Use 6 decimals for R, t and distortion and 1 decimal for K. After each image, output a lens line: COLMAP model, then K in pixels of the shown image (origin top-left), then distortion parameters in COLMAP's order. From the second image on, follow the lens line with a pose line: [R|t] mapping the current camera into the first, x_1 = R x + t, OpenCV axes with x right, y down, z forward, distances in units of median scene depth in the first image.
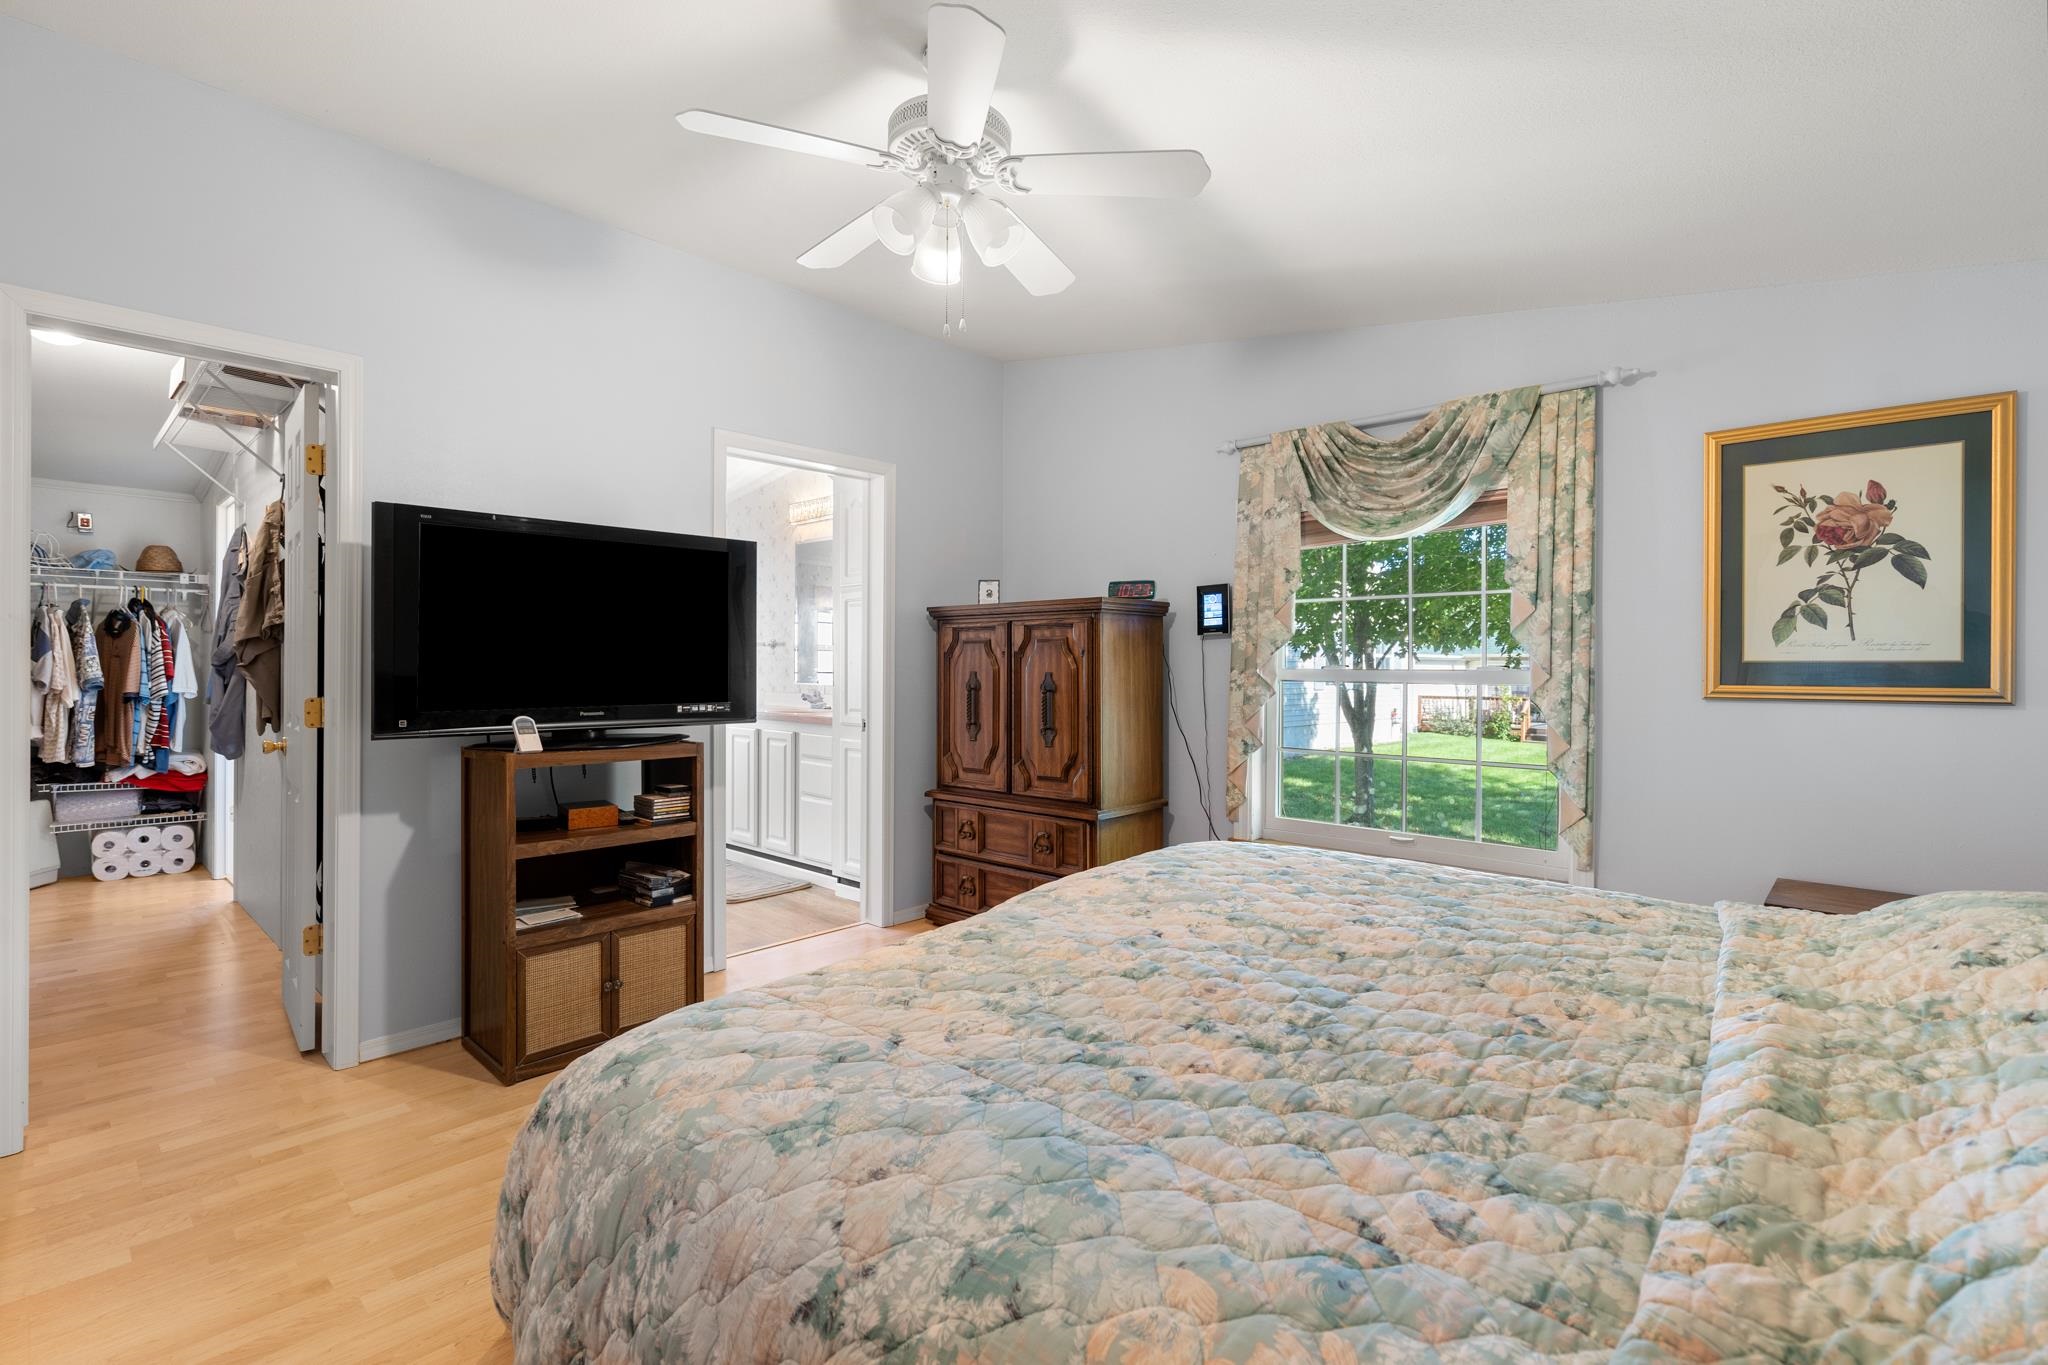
lens RADIAL K [[933.6, 0, 1027.7], [0, 933.6, 674.6], [0, 0, 1]] dist [-0.001564, -0.000027]
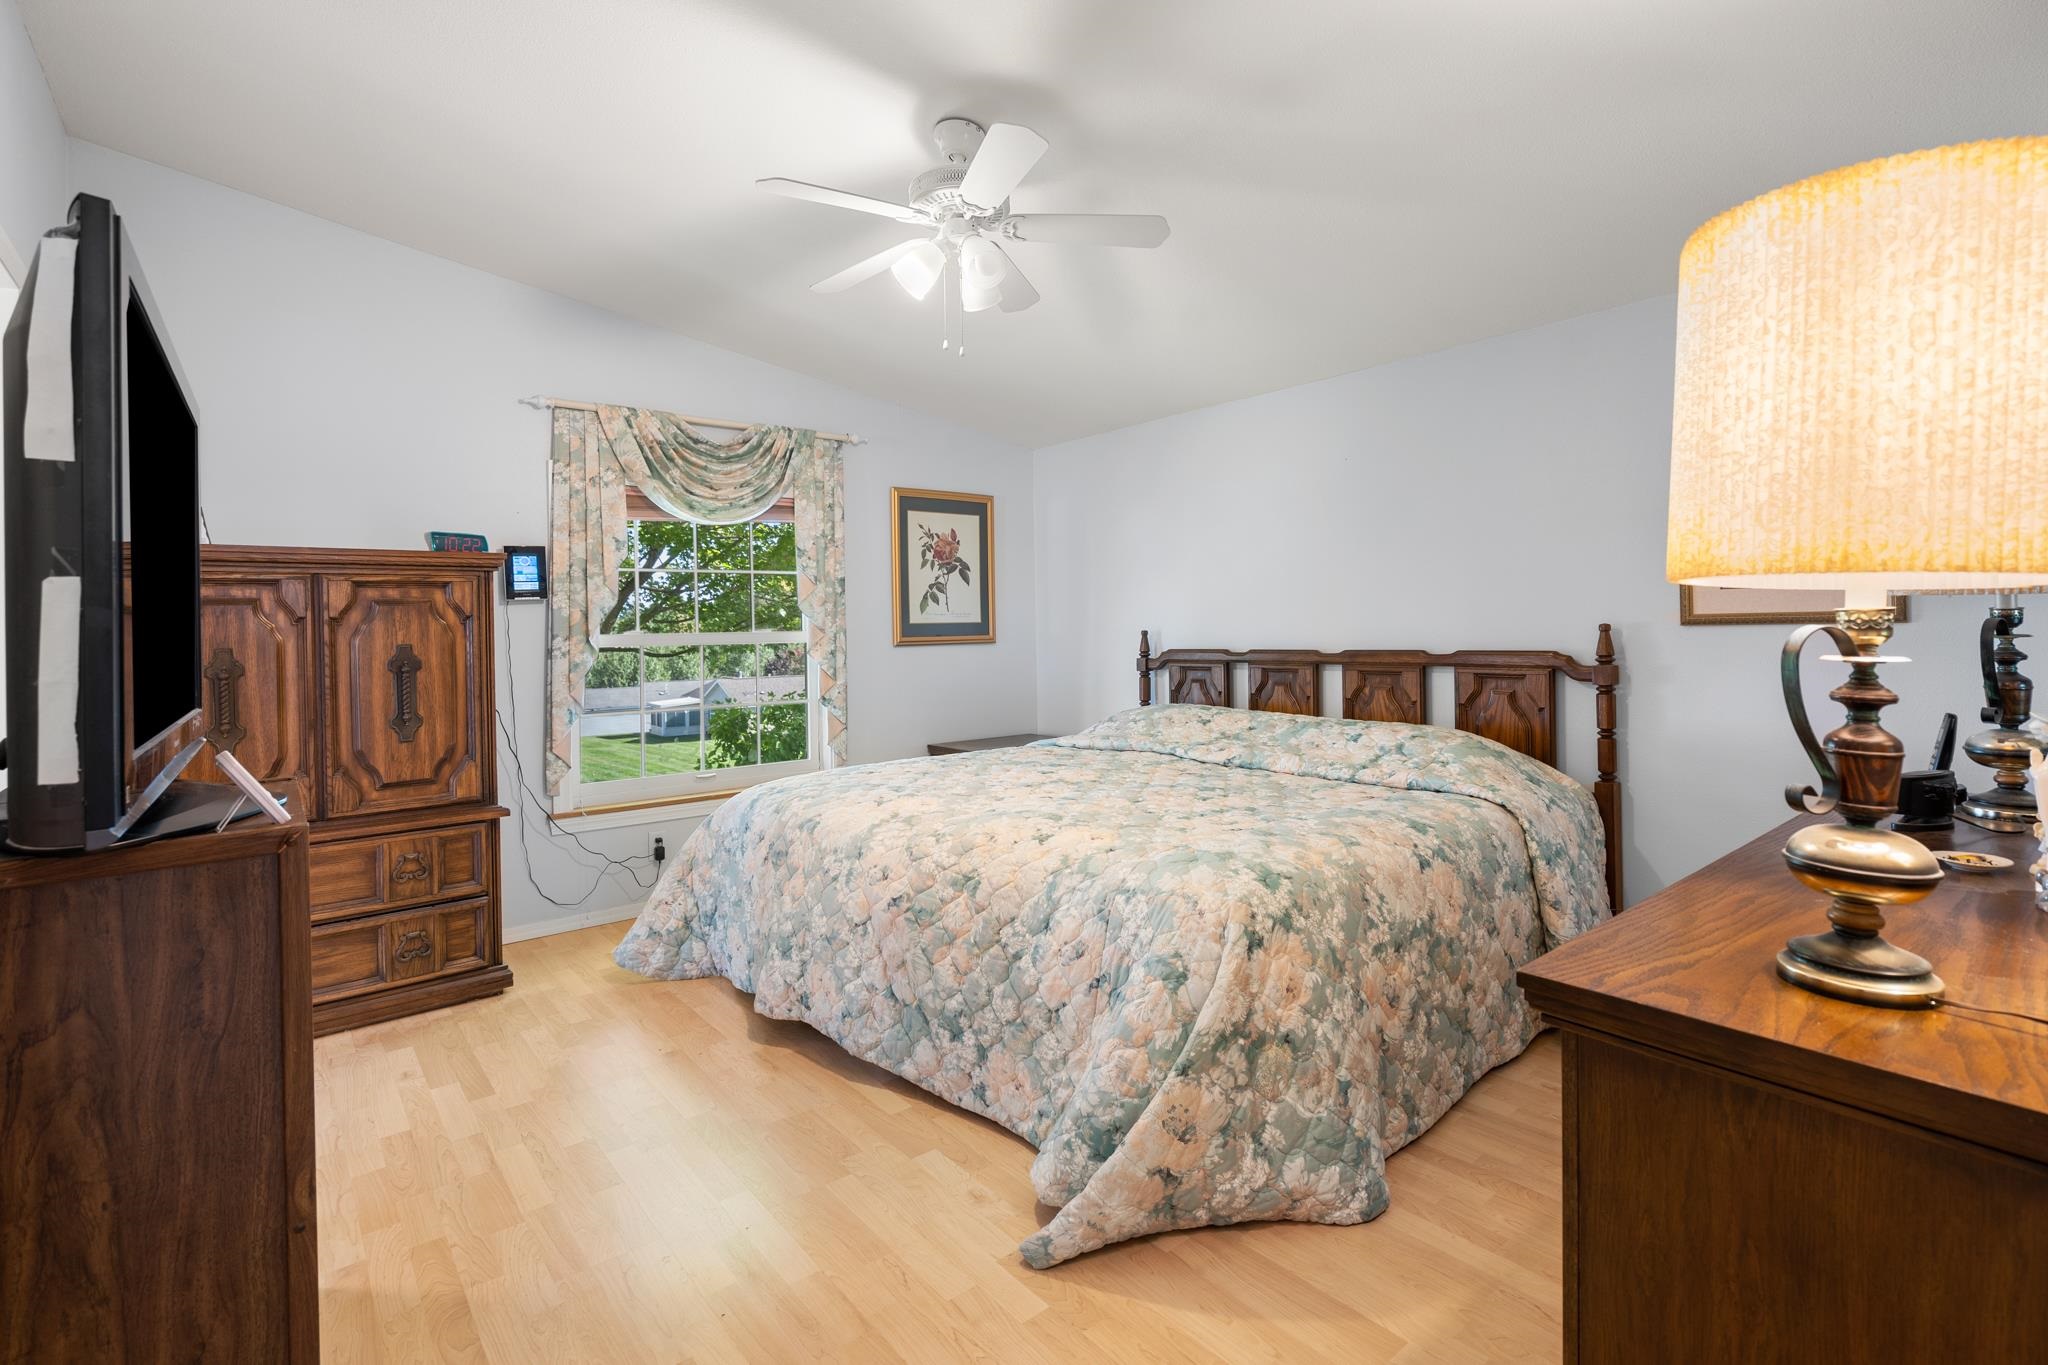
lens RADIAL K [[933.6, 0, 1027.7], [0, 933.6, 674.6], [0, 0, 1]] dist [-0.001564, -0.000027]
pose [[0.139327, -0.056541, 0.988631, -0.835747], [0.030288, 0.998145, 0.052816, -0.003780], [-0.989783, 0.022585, 0.140781, 0.490088]]
